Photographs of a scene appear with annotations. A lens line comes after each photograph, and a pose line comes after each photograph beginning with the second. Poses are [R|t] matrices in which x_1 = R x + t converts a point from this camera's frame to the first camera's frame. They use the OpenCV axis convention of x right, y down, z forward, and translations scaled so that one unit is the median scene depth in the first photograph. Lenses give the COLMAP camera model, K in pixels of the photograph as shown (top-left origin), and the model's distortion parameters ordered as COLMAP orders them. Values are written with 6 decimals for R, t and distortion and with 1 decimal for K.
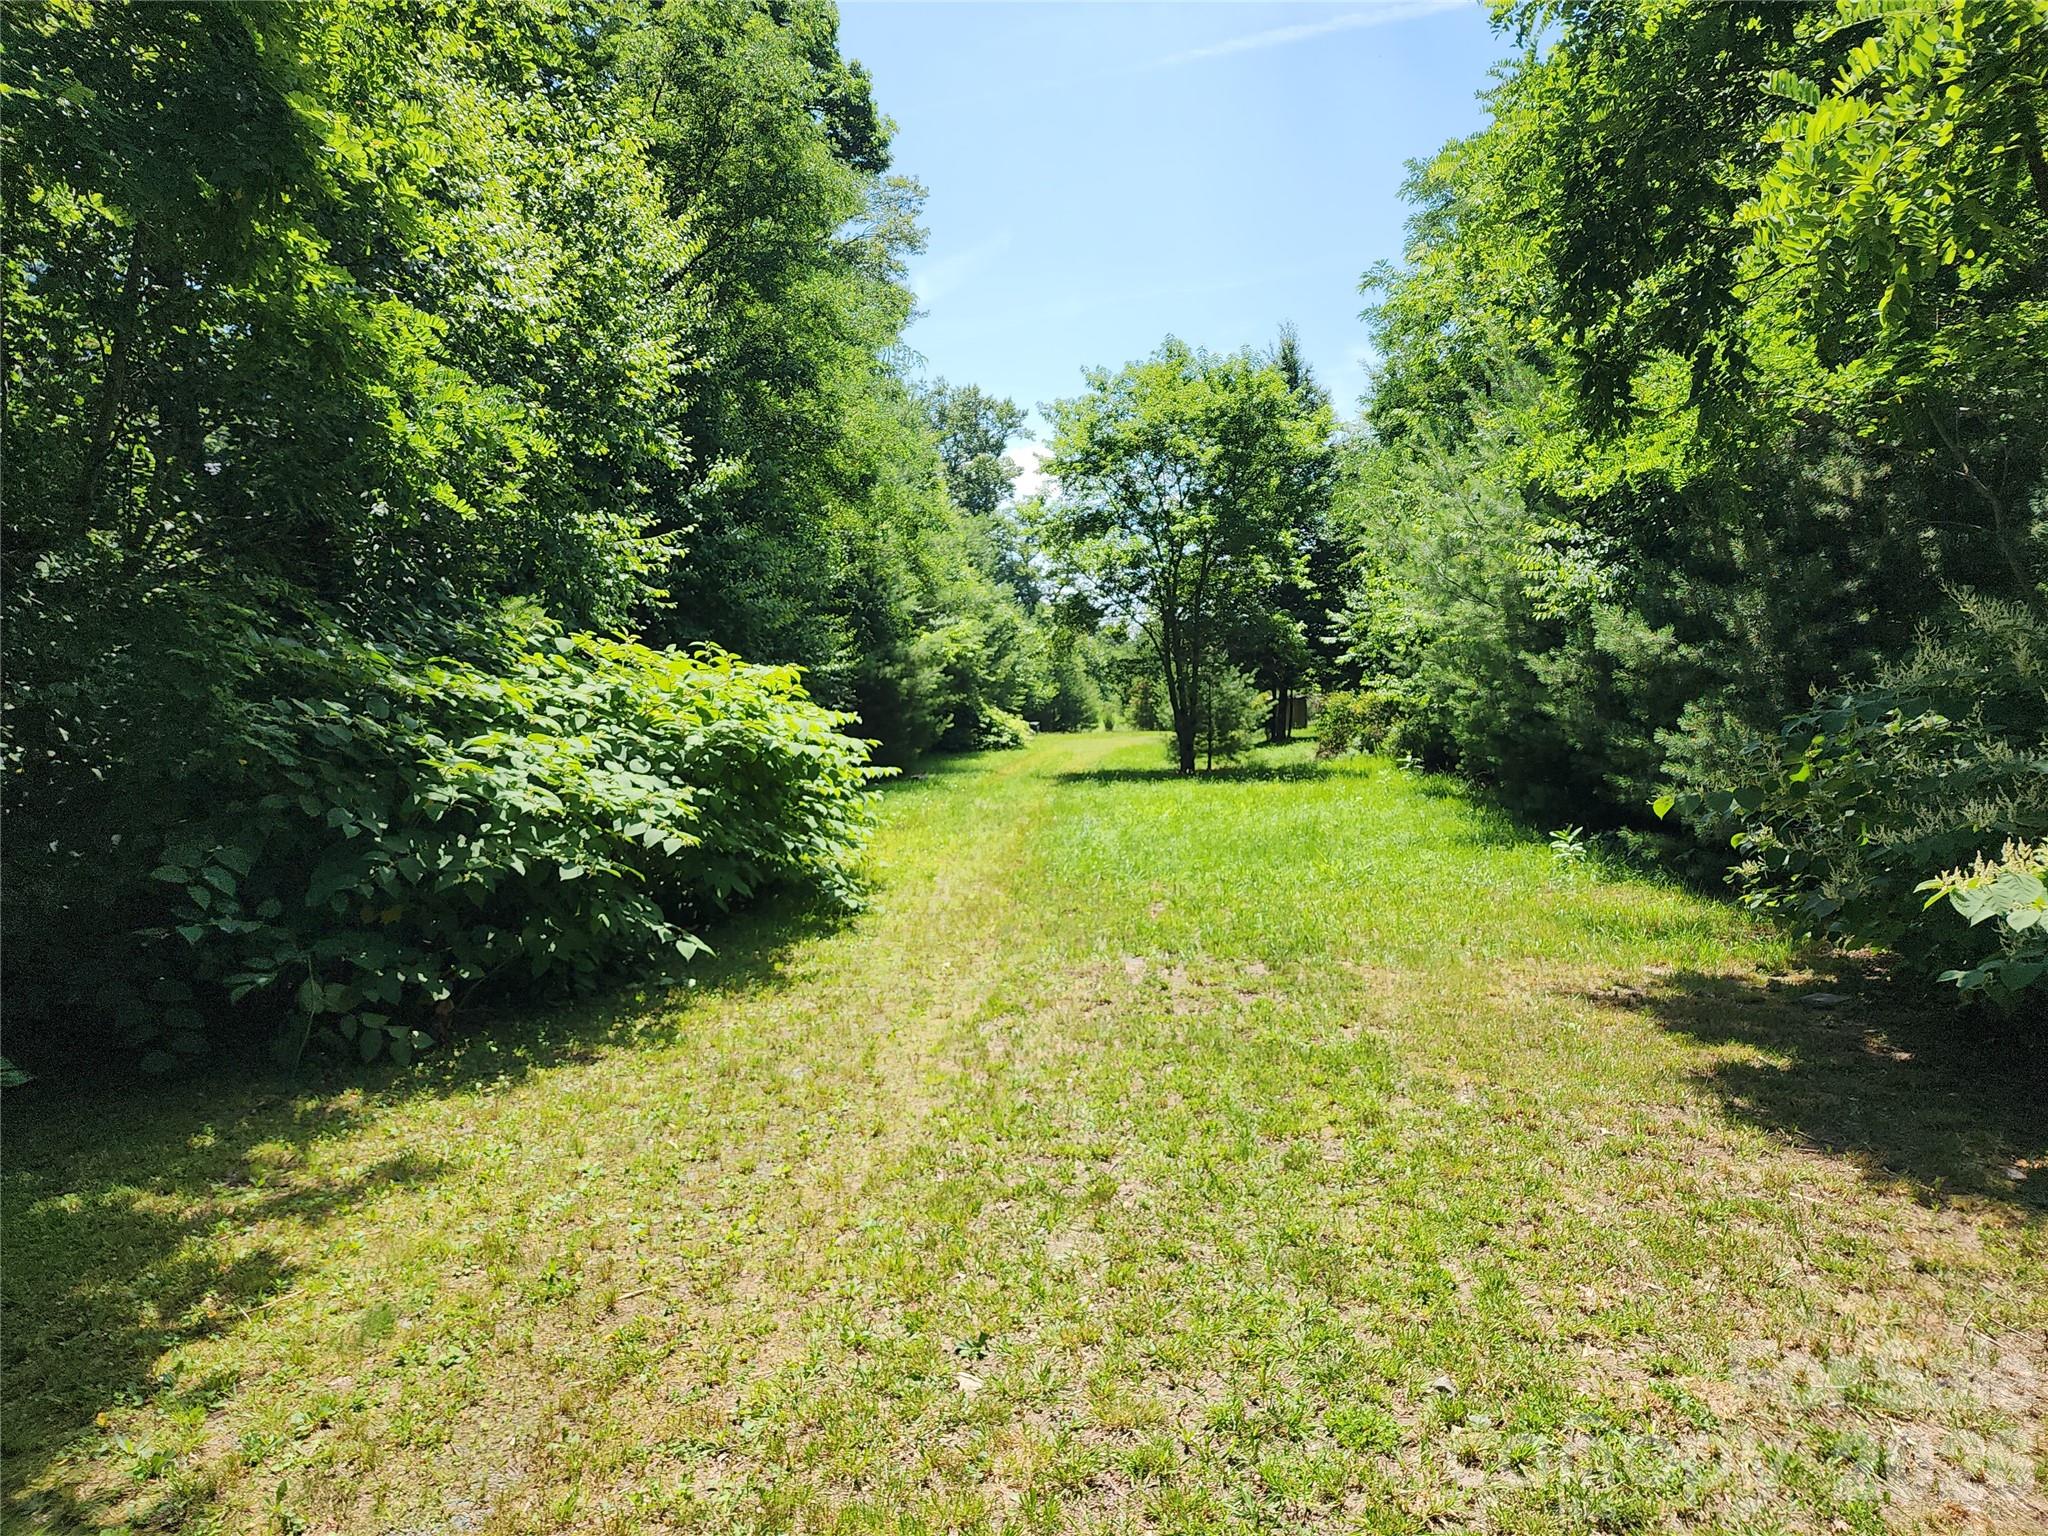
lens RADIAL K [[1358.0, 0, 1028.1], [0, 1358.0, 765.9], [0, 0, 1]] dist [0.071373, -0.000056]
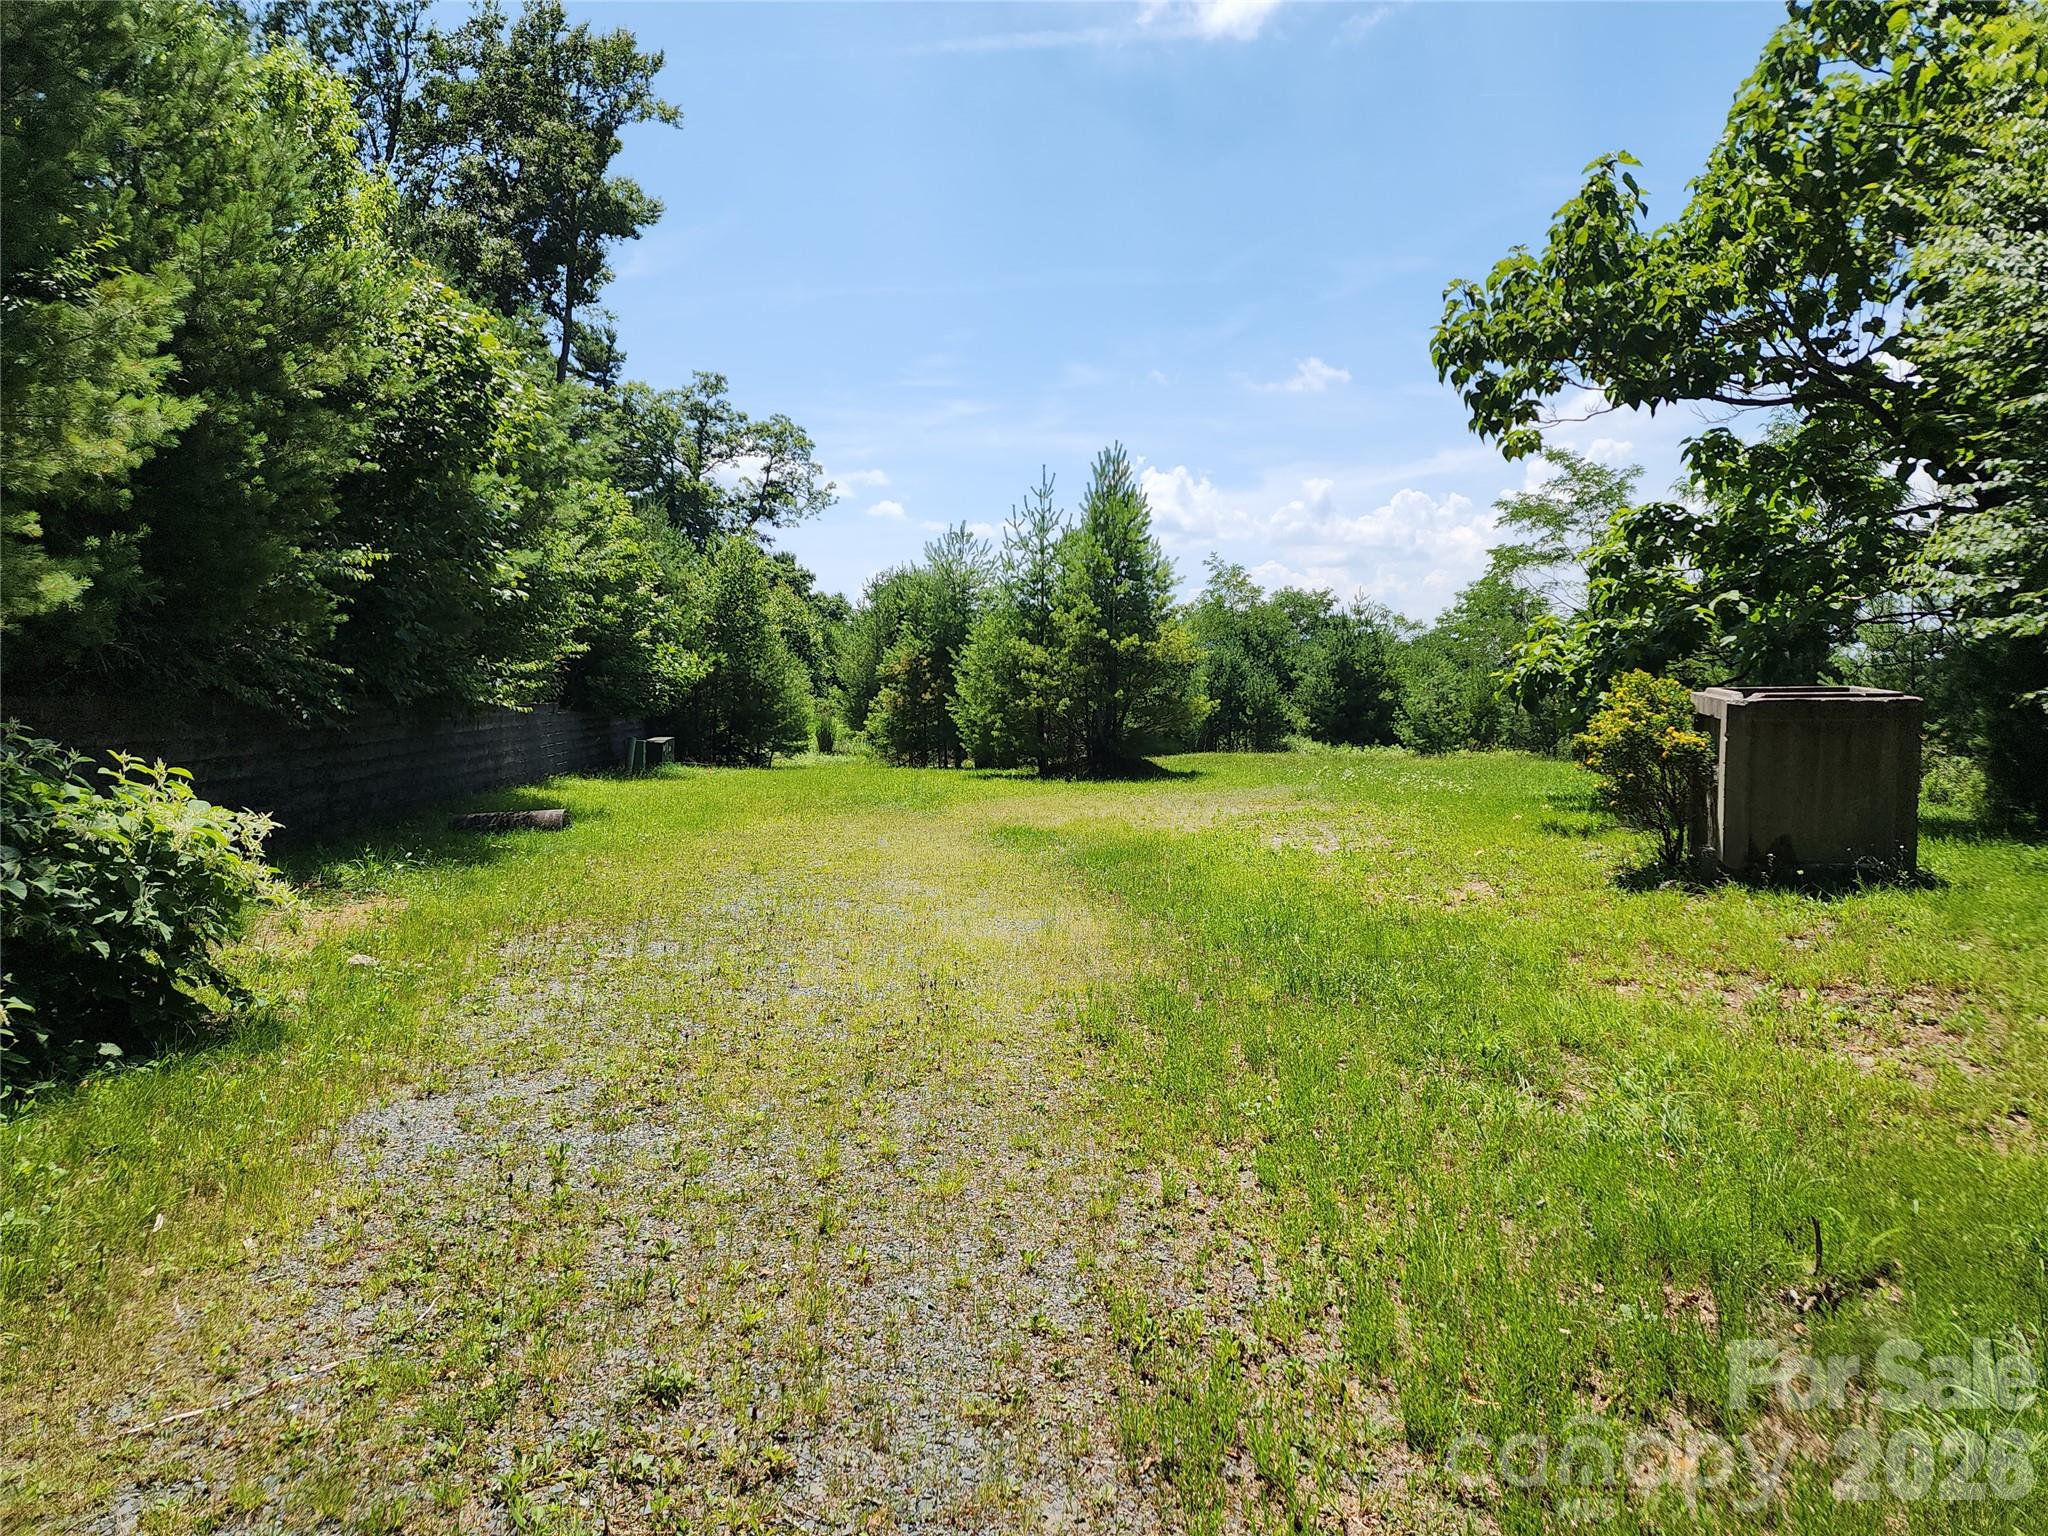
lens RADIAL K [[1358.0, 0, 1029.4], [0, 1358.0, 766.8], [0, 0, 1]] dist [0.071373, -0.000056]
pose [[0.978927, 0.021219, 0.203103, 0.030002], [-0.022474, 0.999740, 0.003872, -0.025476], [-0.202968, -0.008355, 0.979150, 0.507786]]
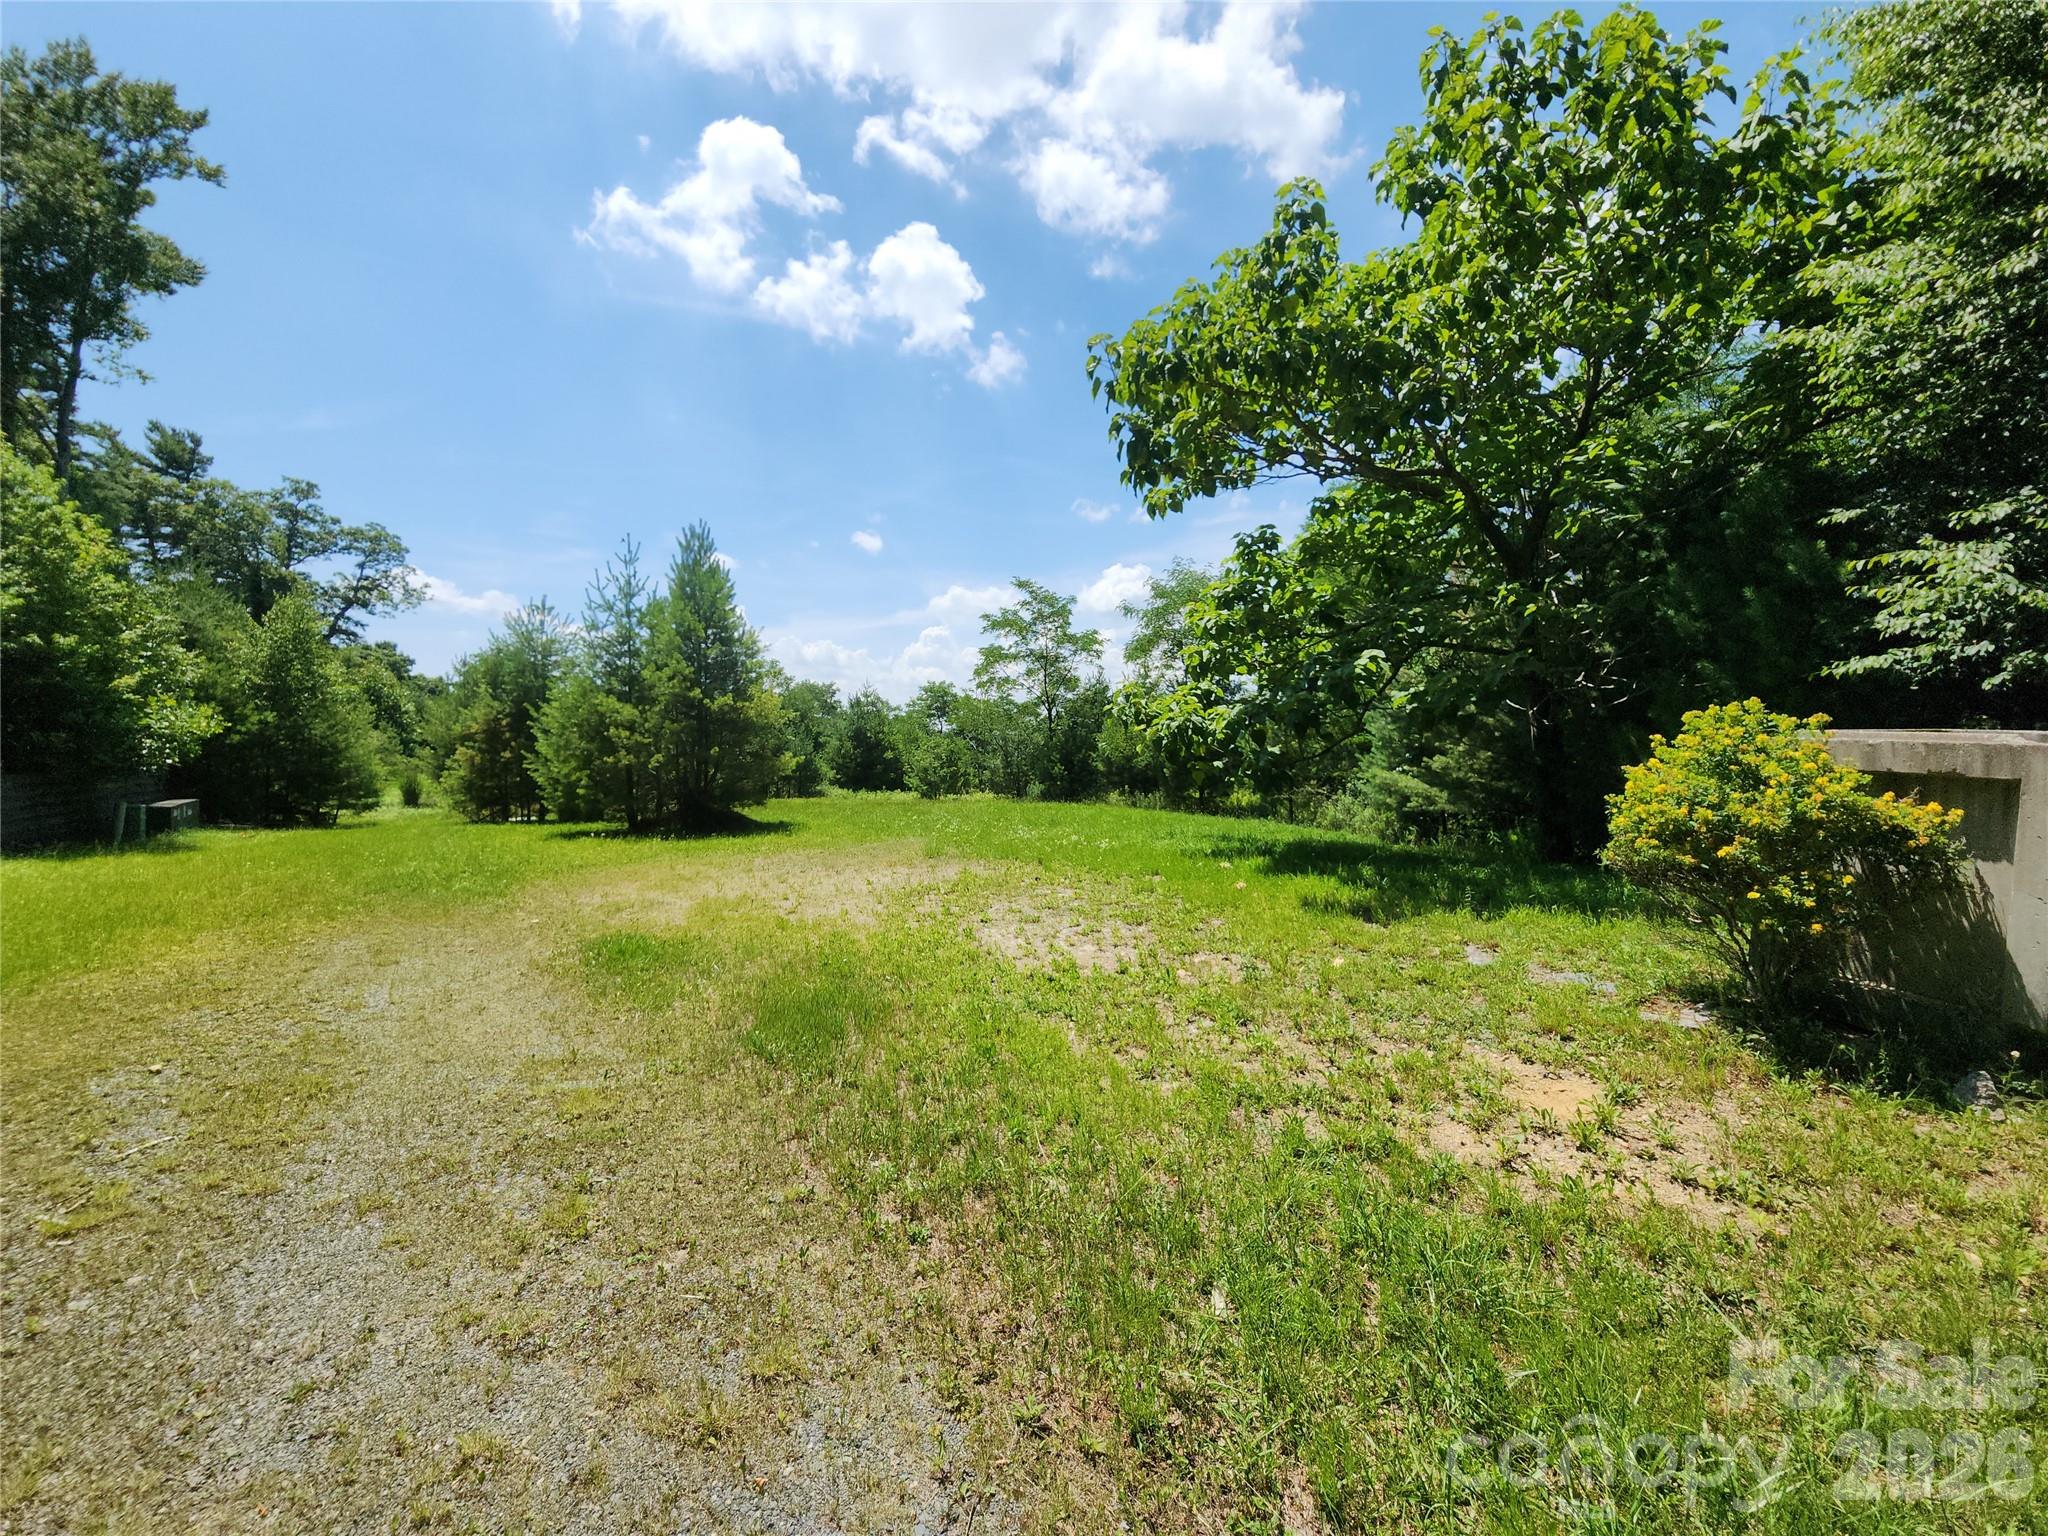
lens RADIAL K [[869.5, 0, 1023.3], [0, 869.5, 779.7], [0, 0, 1]] dist [-0.006418, -0.004569]
pose [[0.793694, 0.013452, 0.608168, 0.046487], [0.002694, 0.999668, -0.025627, -0.029323], [-0.608311, 0.021978, 0.793394, 0.603676]]
